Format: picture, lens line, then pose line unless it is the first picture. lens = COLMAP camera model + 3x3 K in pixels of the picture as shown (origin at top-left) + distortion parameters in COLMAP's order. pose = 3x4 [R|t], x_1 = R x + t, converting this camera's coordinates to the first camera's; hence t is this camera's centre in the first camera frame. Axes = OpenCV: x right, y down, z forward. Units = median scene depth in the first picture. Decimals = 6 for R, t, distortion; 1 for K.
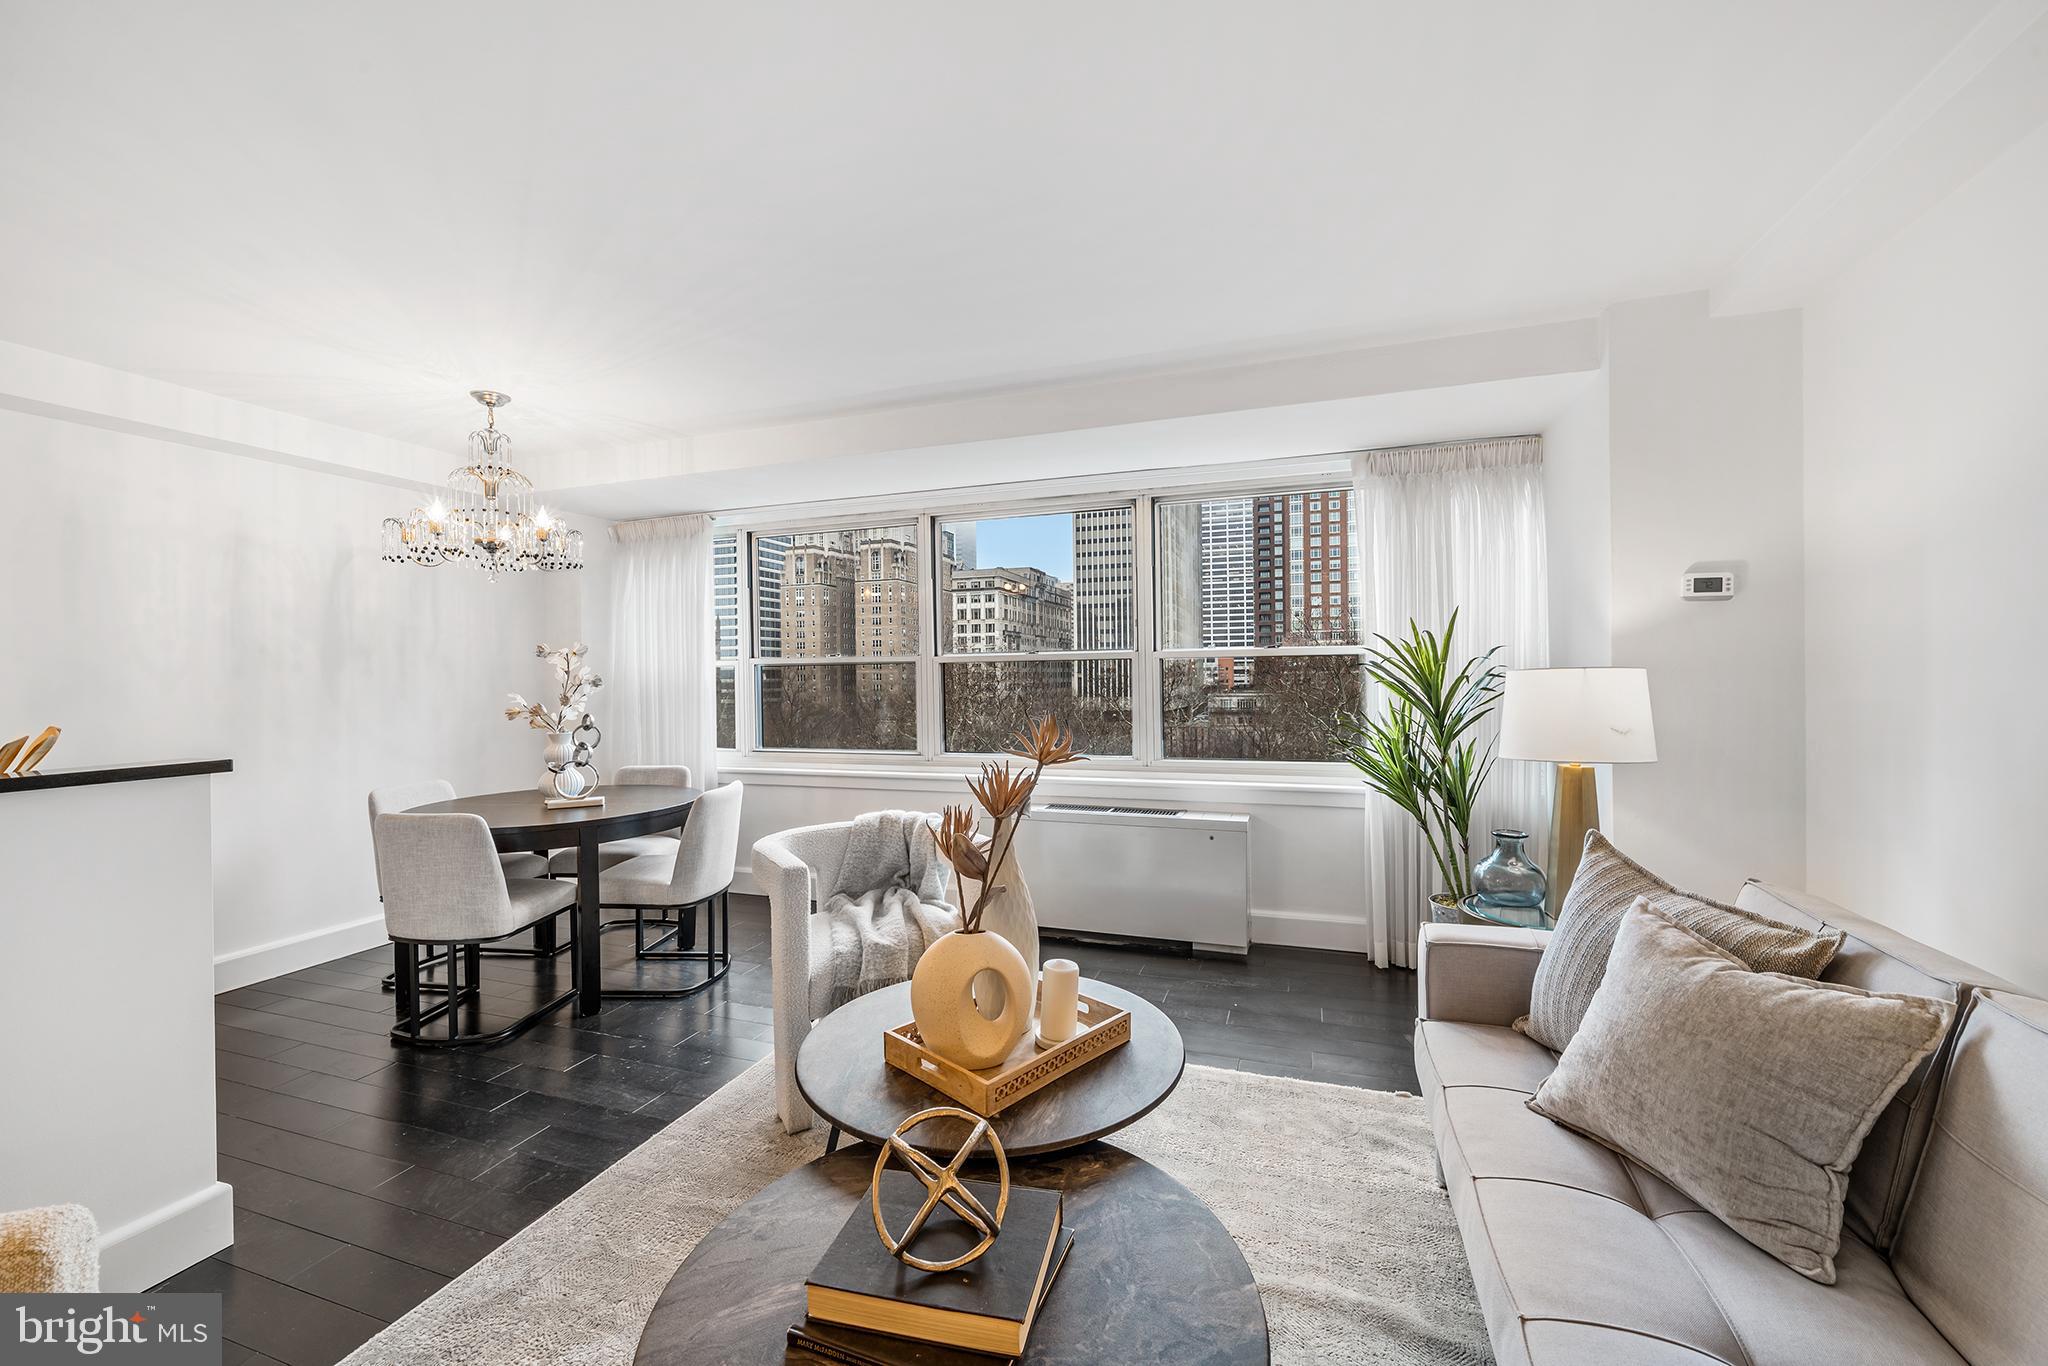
lens RADIAL K [[822.6, 0, 1020.0], [0, 822.6, 687.4], [0, 0, 1]] dist [-0.000458, -0.000532]
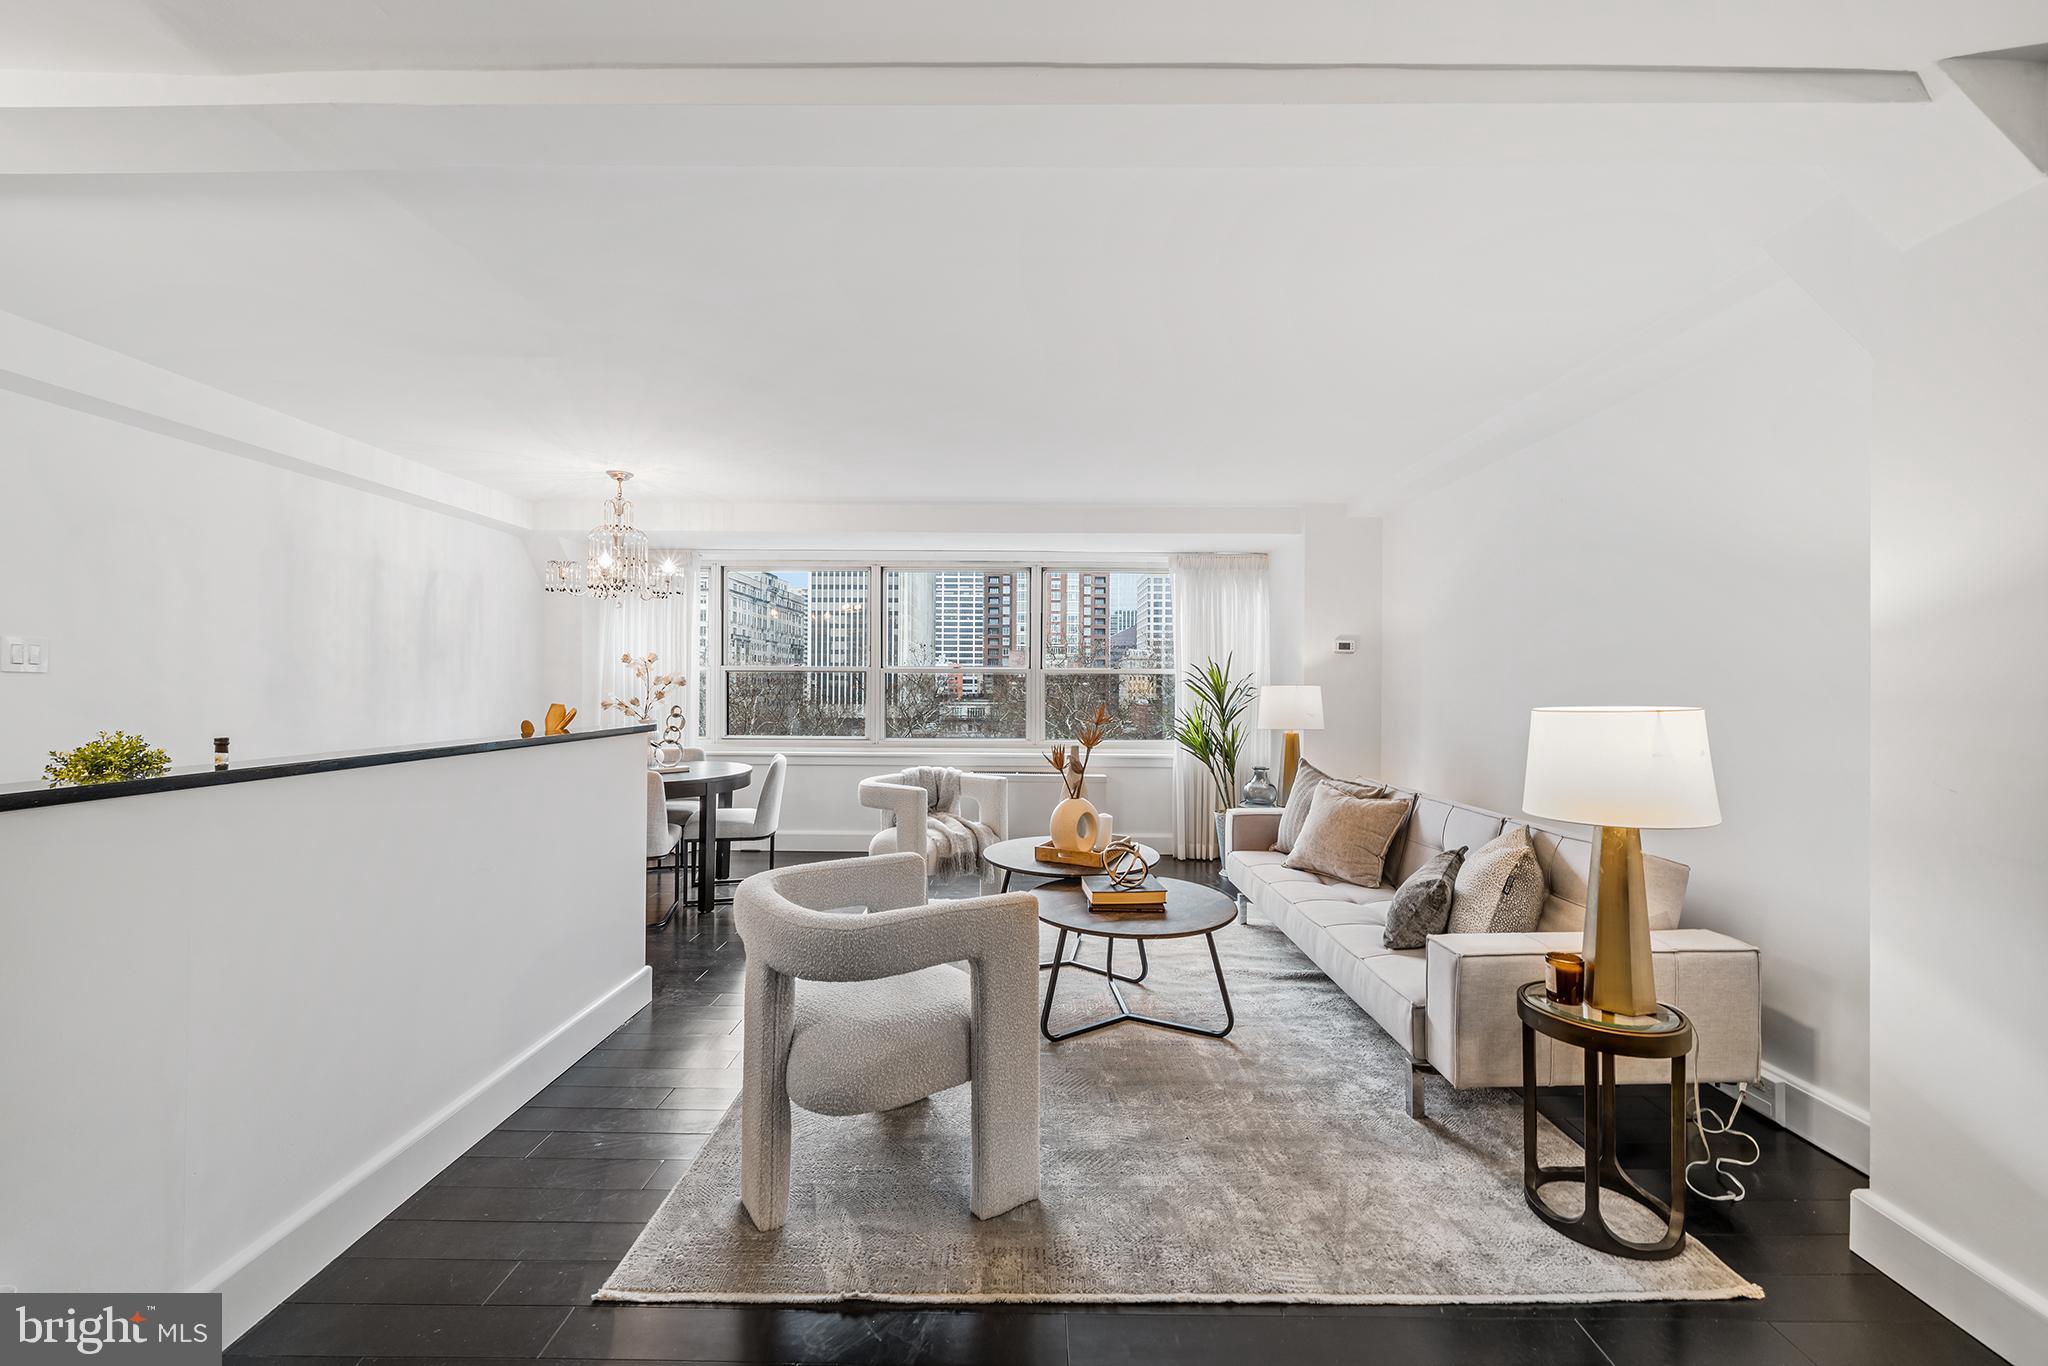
lens RADIAL K [[822.6, 0, 1026.9], [0, 822.6, 684.9], [0, 0, 1]] dist [-0.000458, -0.000532]
pose [[0.944476, 0.016789, 0.328153, -0.401304], [-0.012202, 0.999797, -0.016034, 0.011367], [-0.328355, 0.011140, 0.944489, -0.466731]]
